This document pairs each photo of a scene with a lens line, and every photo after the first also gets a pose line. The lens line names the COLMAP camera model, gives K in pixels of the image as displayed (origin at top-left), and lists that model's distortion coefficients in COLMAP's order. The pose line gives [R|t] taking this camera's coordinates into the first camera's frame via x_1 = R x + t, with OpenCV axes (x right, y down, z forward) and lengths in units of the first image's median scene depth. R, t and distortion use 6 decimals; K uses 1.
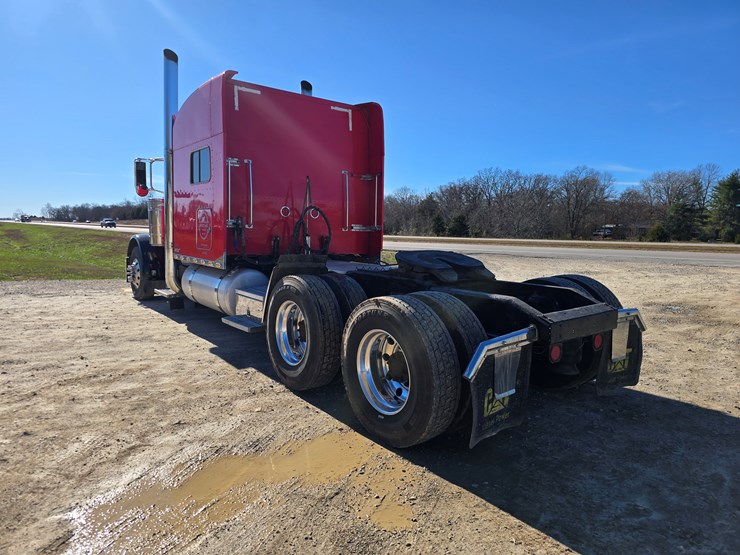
lens RADIAL K [[491.5, 0, 364.5], [0, 491.5, 273.6], [0, 0, 1]] dist [0.055885, -0.044030]
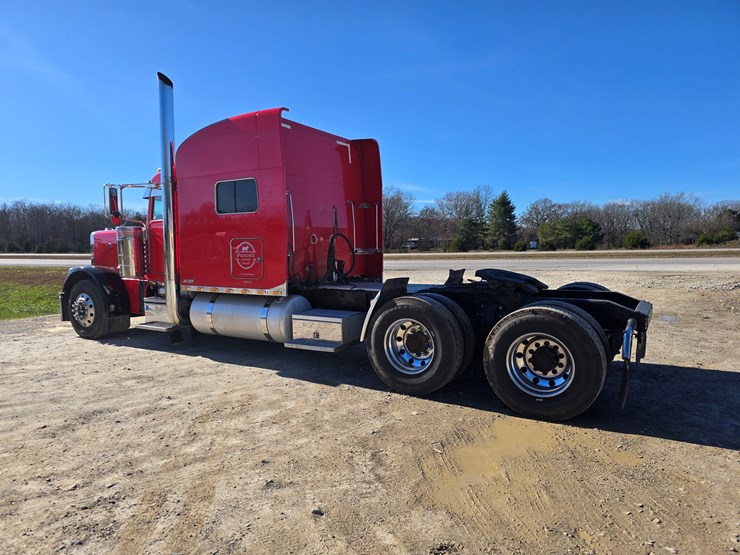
lens RADIAL K [[491.5, 0, 364.0], [0, 491.5, 285.3], [0, 0, 1]] dist [0.055885, -0.044030]
pose [[0.933286, -0.059583, 0.354156, -0.475565], [0.063062, 0.998008, 0.001722, -0.022667], [-0.353553, 0.020726, 0.935185, -0.032307]]
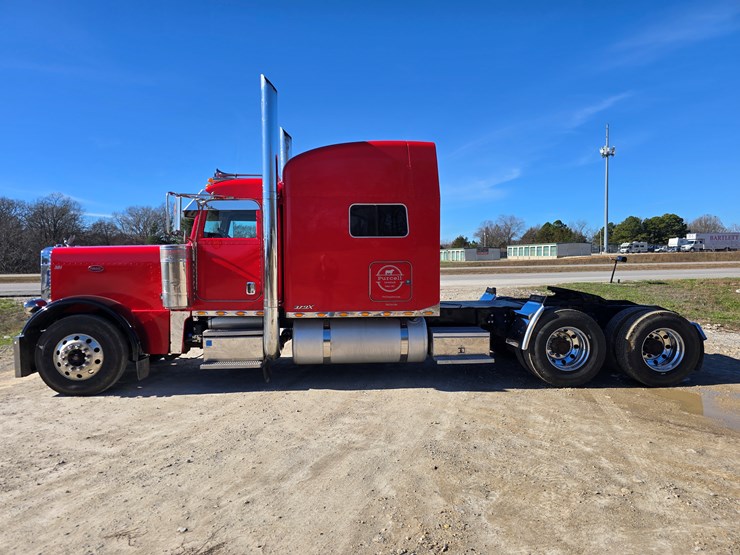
lens RADIAL K [[491.5, 0, 363.2], [0, 491.5, 277.1], [0, 0, 1]] dist [0.055885, -0.044030]
pose [[0.541186, -0.048457, 0.839506, -1.251351], [0.092895, 0.995673, -0.002414, -0.105624], [-0.835756, 0.079293, 0.543345, 0.507584]]
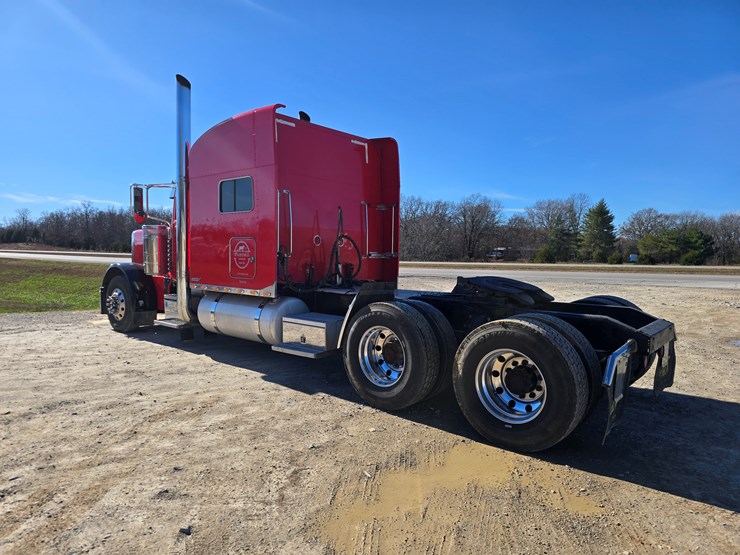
lens RADIAL K [[491.5, 0, 367.9], [0, 491.5, 287.6], [0, 0, 1]] dist [0.055885, -0.044030]
pose [[0.979909, -0.020020, 0.198437, -0.283316], [0.023732, 0.999585, -0.016345, -0.008561], [-0.198027, 0.020726, 0.979977, -0.028771]]
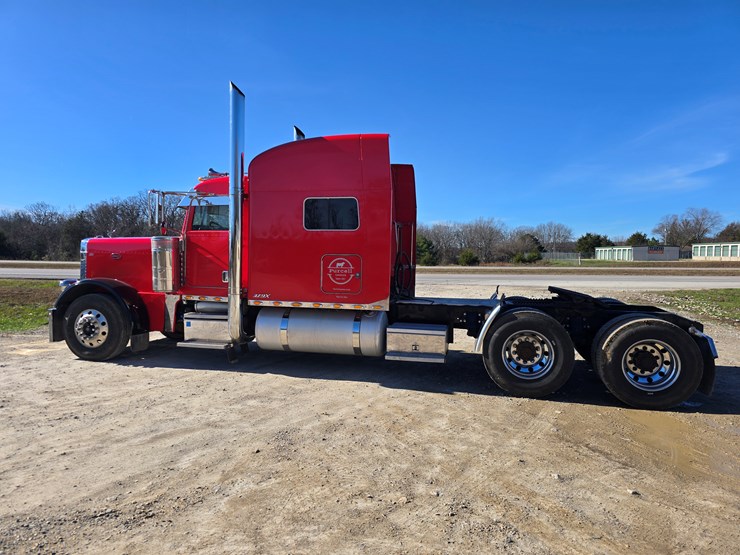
lens RADIAL K [[491.5, 0, 363.7], [0, 491.5, 275.5], [0, 0, 1]] dist [0.055885, -0.044030]
pose [[0.774895, -0.031148, 0.631322, -0.969868], [0.058089, 0.998068, -0.022056, -0.064057], [-0.629415, 0.053764, 0.775207, 0.174933]]
